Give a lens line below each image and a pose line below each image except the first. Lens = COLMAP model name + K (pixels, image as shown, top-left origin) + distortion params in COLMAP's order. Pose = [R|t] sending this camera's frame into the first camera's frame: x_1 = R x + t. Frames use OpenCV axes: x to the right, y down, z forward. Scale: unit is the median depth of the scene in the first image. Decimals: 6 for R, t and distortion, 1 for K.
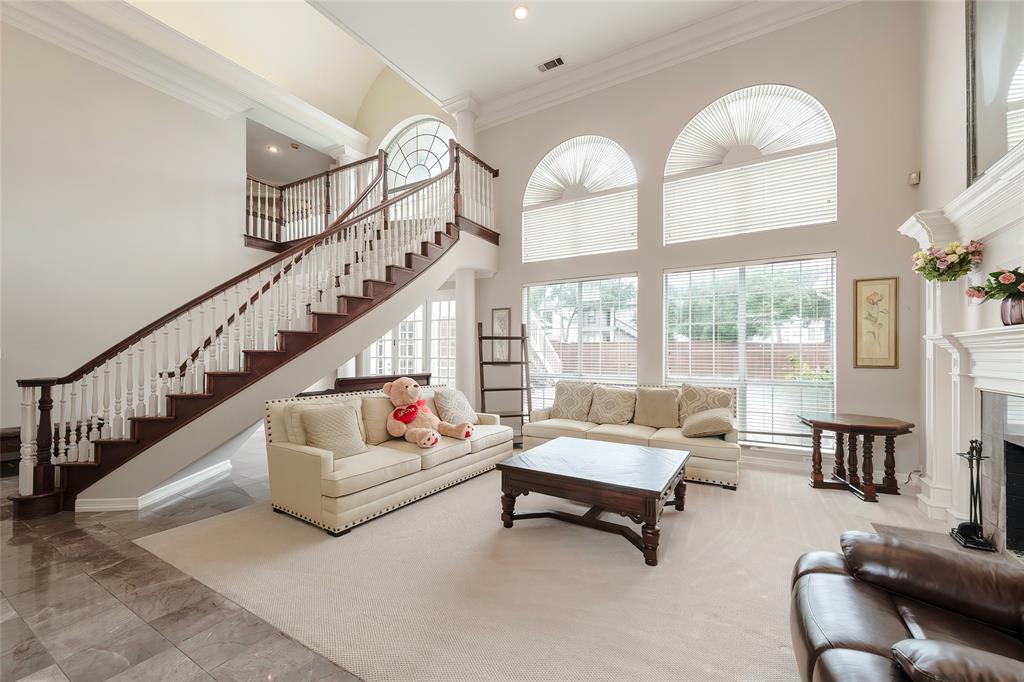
lens RADIAL K [[402.5, 0, 513.8], [0, 402.5, 352.0], [0, 0, 1]] dist [0.001682, -0.000687]
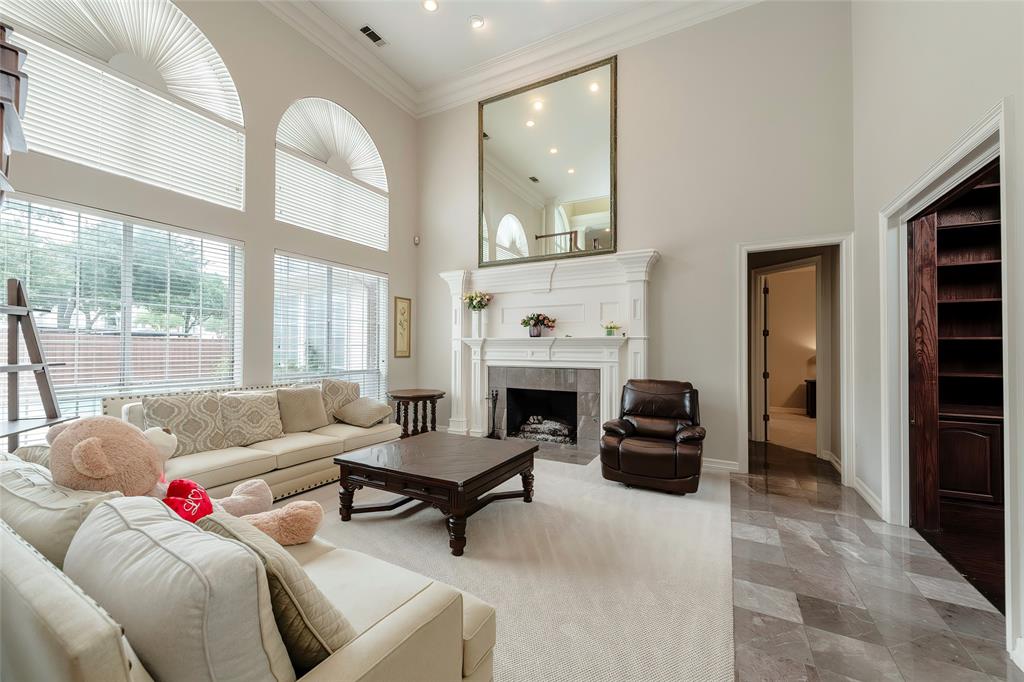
lens RADIAL K [[402.5, 0, 508.9], [0, 402.5, 342.4], [0, 0, 1]] dist [0.001682, -0.000687]
pose [[-0.025939, 0.014603, 0.999557, -0.594356], [-0.007199, 0.999865, -0.014795, 0.002594], [-0.999638, -0.007580, -0.025830, 0.633496]]
